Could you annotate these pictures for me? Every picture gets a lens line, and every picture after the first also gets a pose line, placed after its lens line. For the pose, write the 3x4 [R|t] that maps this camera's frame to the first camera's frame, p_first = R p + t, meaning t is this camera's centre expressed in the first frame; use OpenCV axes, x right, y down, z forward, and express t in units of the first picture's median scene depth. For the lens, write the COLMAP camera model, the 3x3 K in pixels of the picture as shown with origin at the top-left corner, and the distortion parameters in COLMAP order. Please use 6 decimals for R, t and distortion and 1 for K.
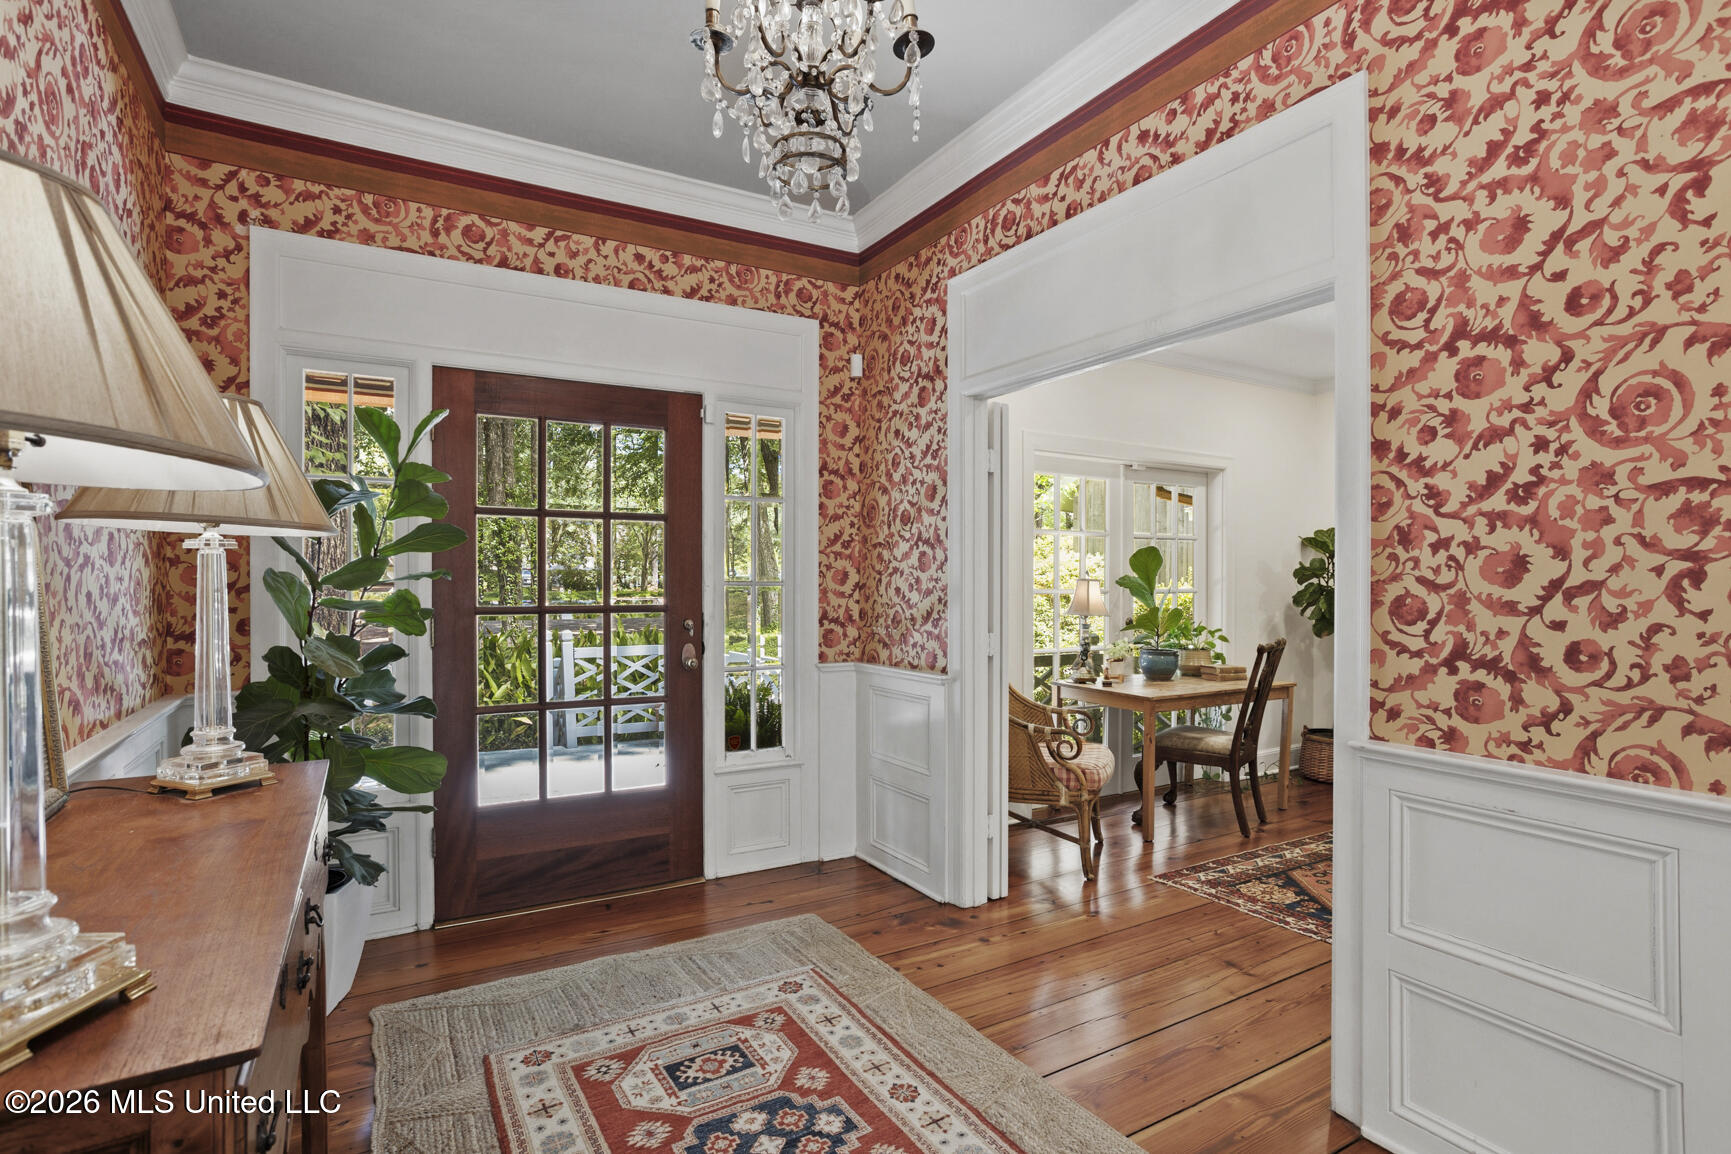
lens RADIAL K [[837.8, 0, 868.4], [0, 837.8, 581.0], [0, 0, 1]] dist [-0.018150, 0.009667]
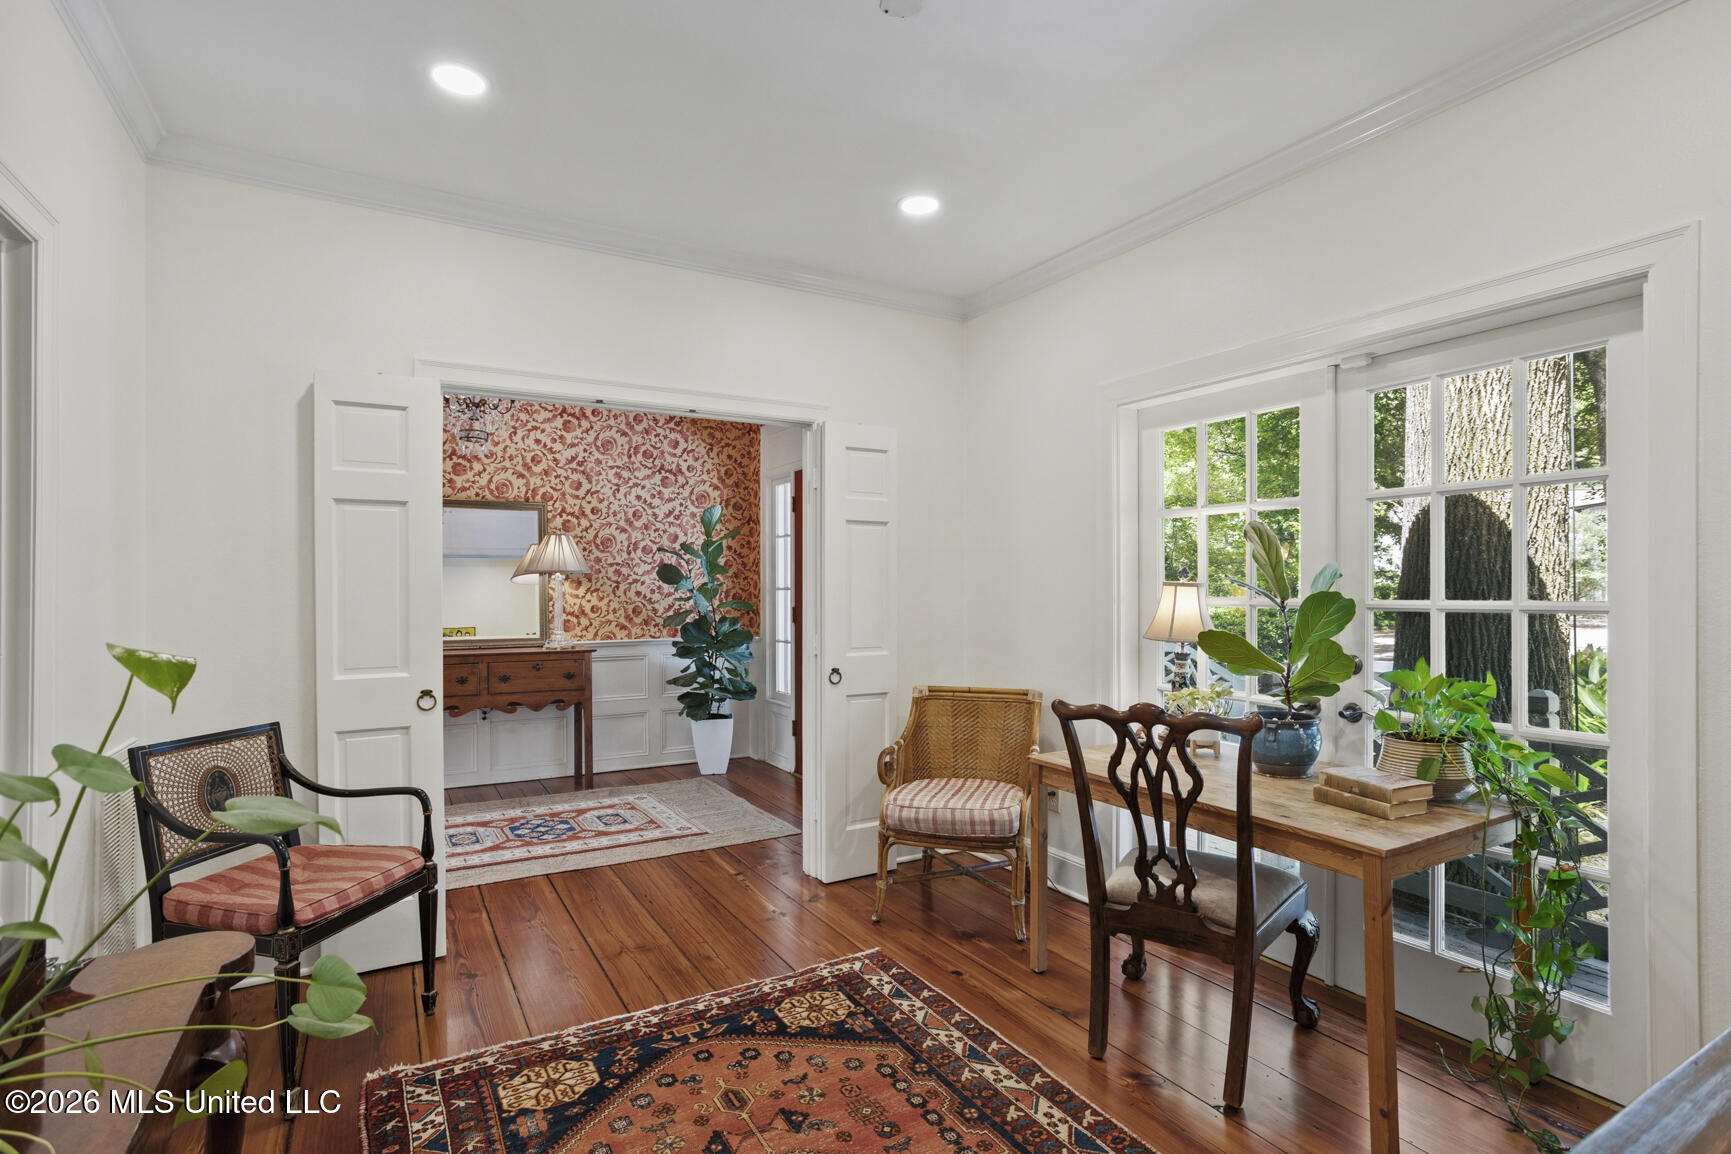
lens RADIAL K [[837.8, 0, 868.8], [0, 837.8, 590.0], [0, 0, 1]] dist [-0.018150, 0.009667]
pose [[-0.011141, -0.008051, -0.999906, 1.238111], [0.007963, 0.999935, -0.008140, 0.017242], [0.999906, -0.008053, -0.011077, 1.085210]]
